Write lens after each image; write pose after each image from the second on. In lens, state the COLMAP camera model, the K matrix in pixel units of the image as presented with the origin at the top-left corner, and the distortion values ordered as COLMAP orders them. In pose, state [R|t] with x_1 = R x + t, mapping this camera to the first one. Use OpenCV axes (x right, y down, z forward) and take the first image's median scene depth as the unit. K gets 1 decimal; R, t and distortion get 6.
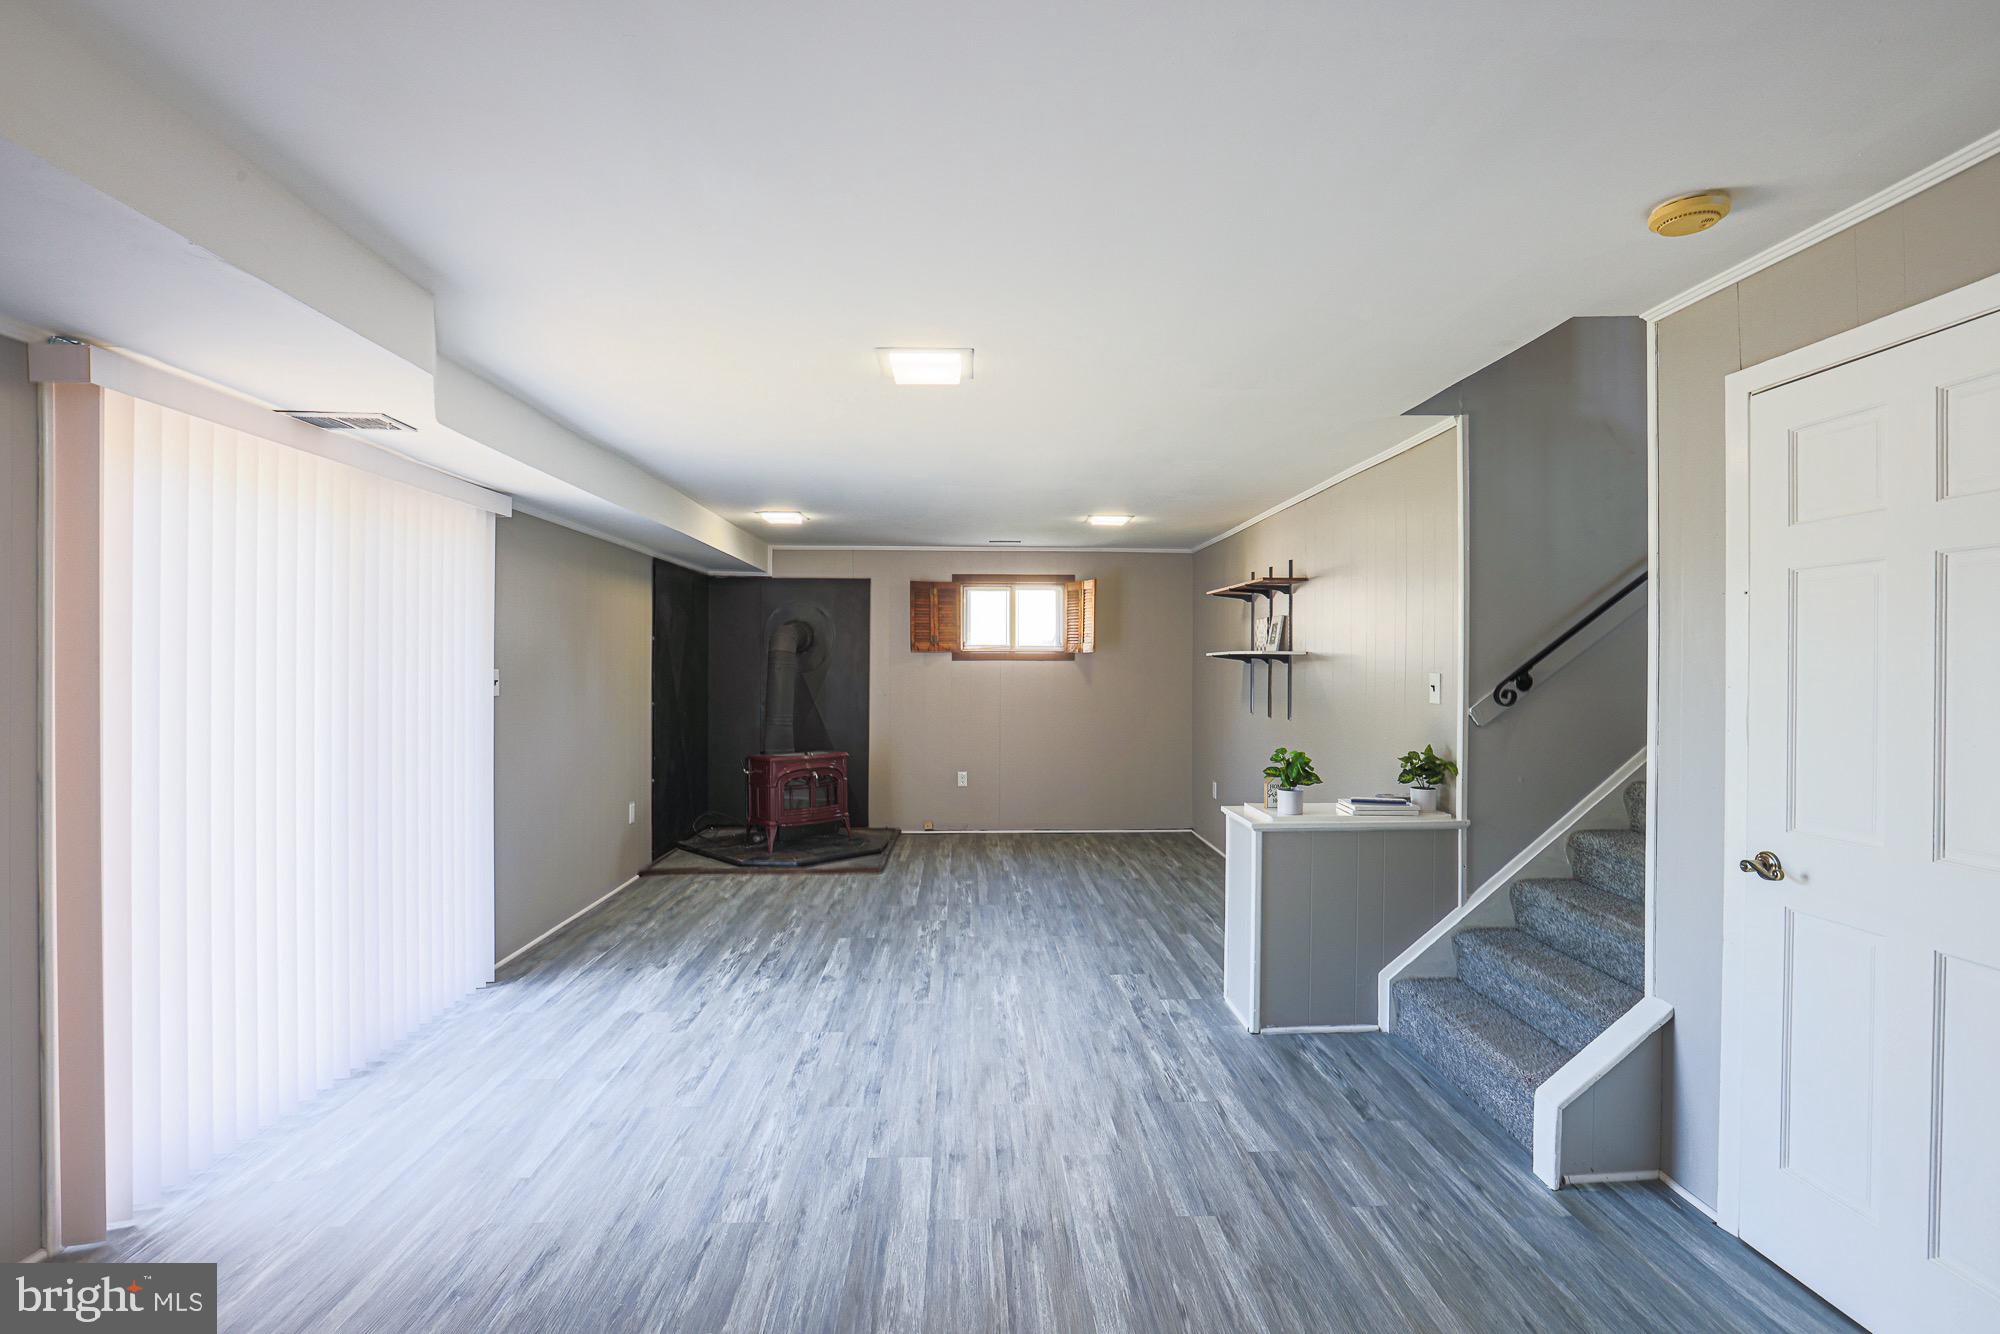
lens RADIAL K [[929.3, 0, 1004.3], [0, 929.3, 657.2], [0, 0, 1]] dist [-0.064992, 0.022846]
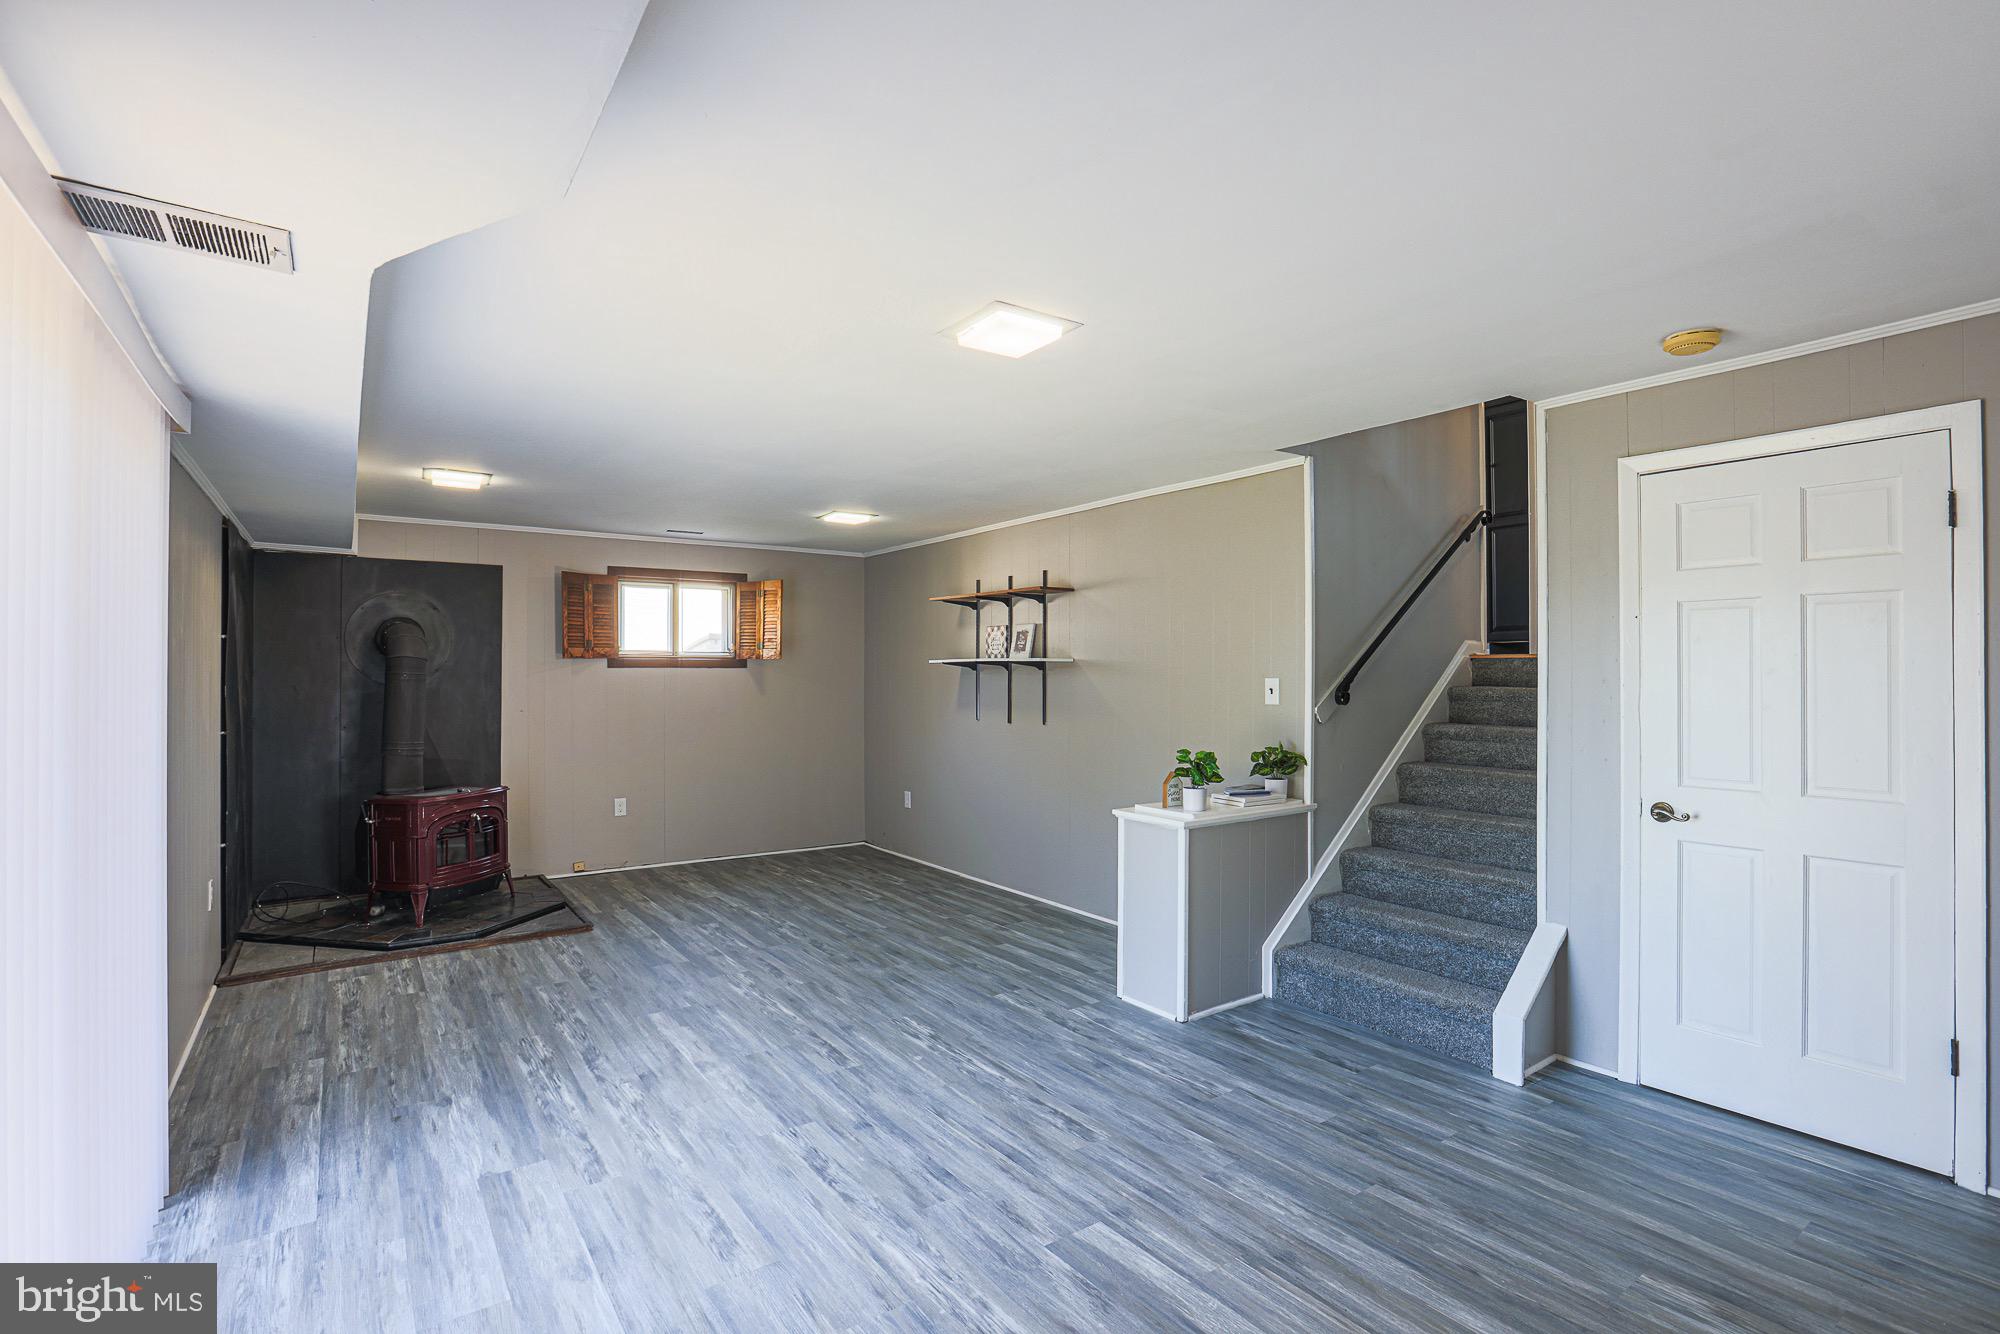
lens RADIAL K [[941.8, 0, 994.5], [0, 941.8, 655.7], [0, 0, 1]] dist [-0.061140, 0.024471]
pose [[0.841687, 0.005325, 0.539940, -0.433684], [-0.000093, 0.999953, -0.009716, 0.000706], [-0.539966, 0.008128, 0.841648, 0.190162]]
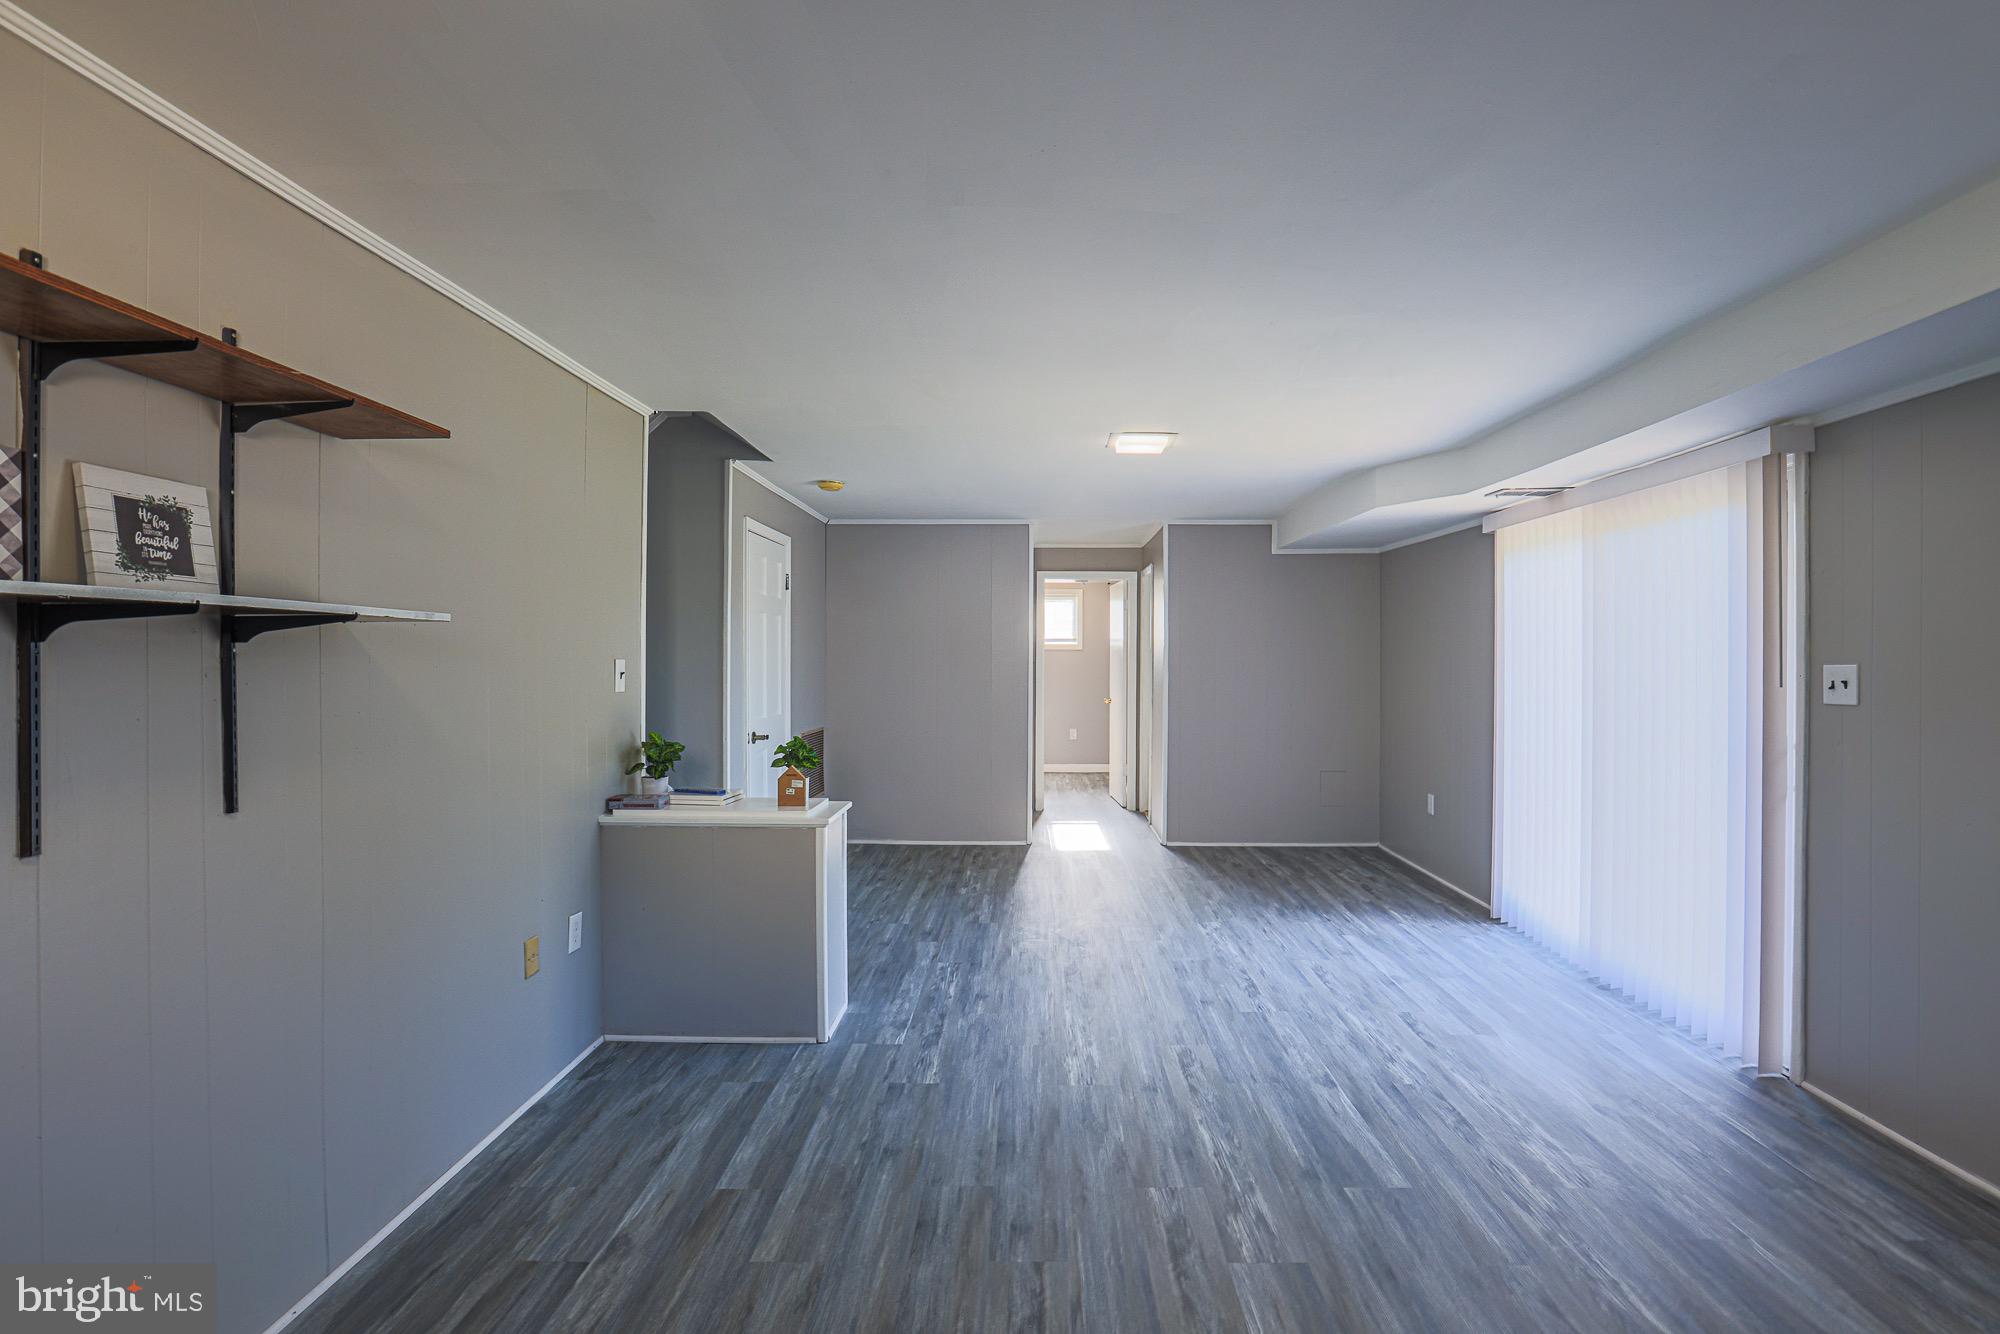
lens RADIAL K [[944.0, 0, 1035.5], [0, 944.0, 659.5], [0, 0, 1]] dist [-0.058093, 0.023450]
pose [[-0.999109, -0.006798, 0.041647, 0.011865], [-0.006874, 0.999975, -0.001696, 0.015807], [-0.041635, -0.001981, -0.999131, 1.823940]]
